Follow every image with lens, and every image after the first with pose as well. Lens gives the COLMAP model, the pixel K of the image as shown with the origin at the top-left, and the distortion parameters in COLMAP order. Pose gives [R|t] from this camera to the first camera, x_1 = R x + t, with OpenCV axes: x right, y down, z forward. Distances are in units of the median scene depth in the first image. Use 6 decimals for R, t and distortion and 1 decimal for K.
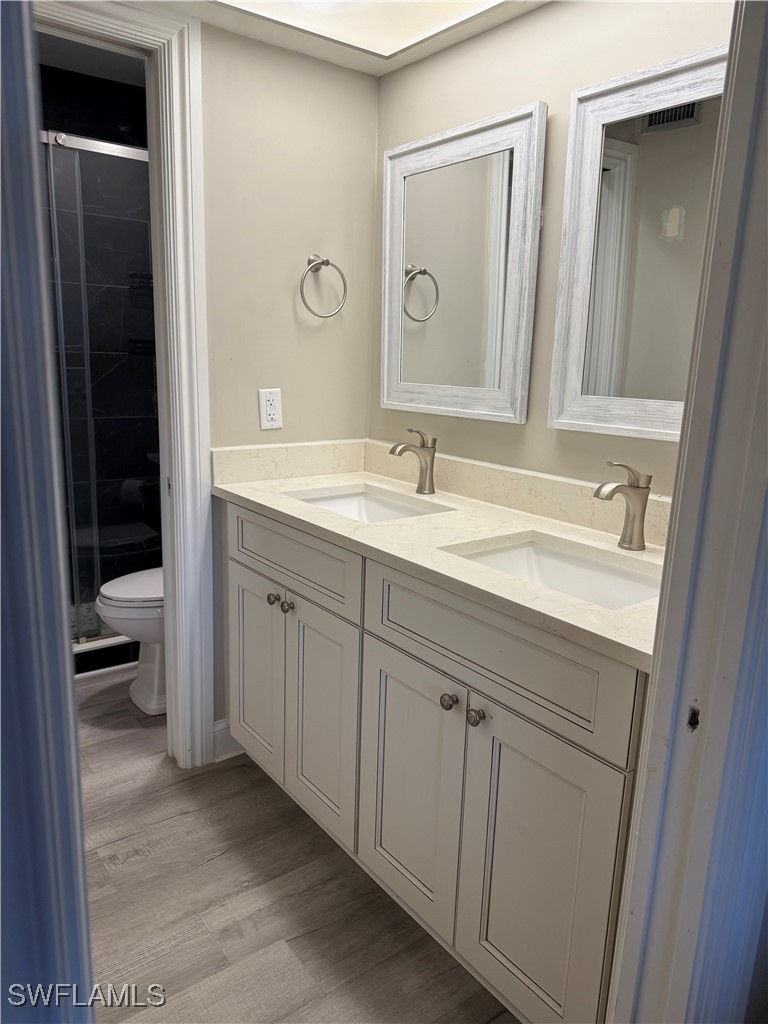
lens RADIAL K [[728.9, 0, 384.0], [0, 728.9, 511.5], [0, 0, 1]] dist [-0.008471, -0.006878]
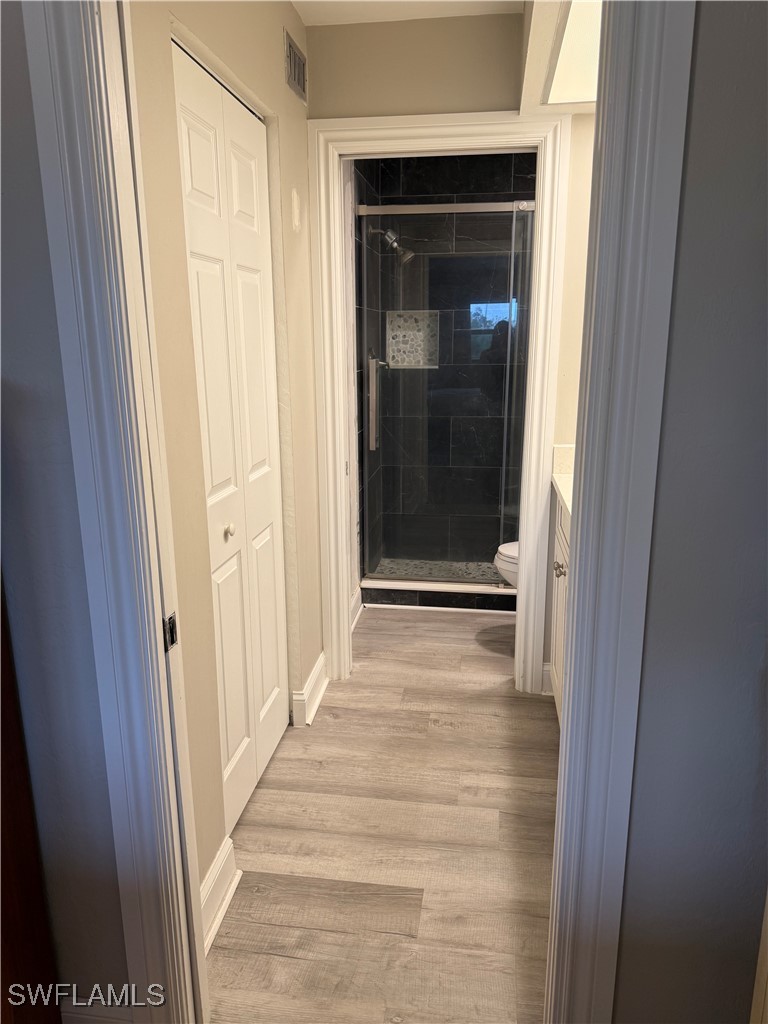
lens RADIAL K [[728.9, 0, 386.3], [0, 728.9, 512.0], [0, 0, 1]] dist [-0.008471, -0.006878]
pose [[0.691015, 0.138814, -0.709386, 0.534735], [-0.135324, 0.988879, 0.061686, -0.009805], [0.710060, 0.053371, 0.702116, -0.109671]]
